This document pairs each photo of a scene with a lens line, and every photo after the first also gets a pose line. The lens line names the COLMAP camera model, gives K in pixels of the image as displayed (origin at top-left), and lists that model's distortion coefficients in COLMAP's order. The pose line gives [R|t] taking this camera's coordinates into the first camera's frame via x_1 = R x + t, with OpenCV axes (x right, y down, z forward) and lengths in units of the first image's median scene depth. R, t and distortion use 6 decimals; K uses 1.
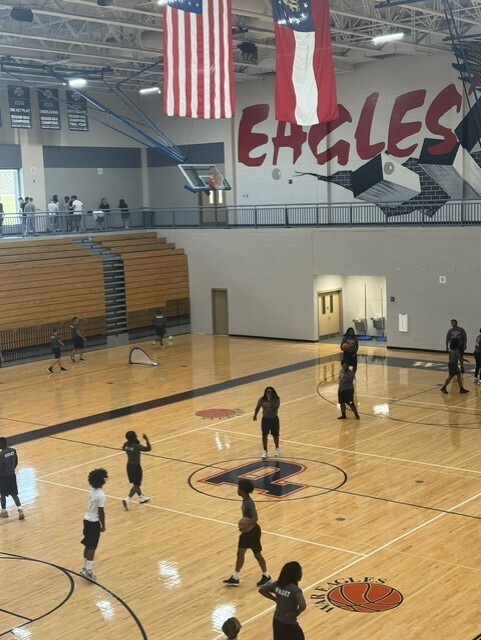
lens RADIAL K [[998.3, 0, 240.5], [0, 998.3, 320.0], [0, 0, 1]] dist [0.151862, -0.077936]
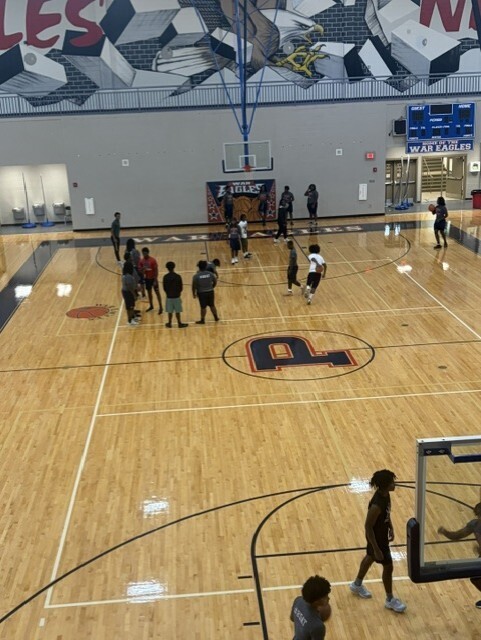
lens RADIAL K [[789.1, 0, 240.5], [0, 789.1, 320.0], [0, 0, 1]] dist [0.180800, -0.500326]
pose [[0.737279, -0.200748, 0.645073, -0.294848], [0.103222, 0.977094, 0.186097, -0.019917], [-0.667656, -0.070620, 0.741113, 0.231235]]
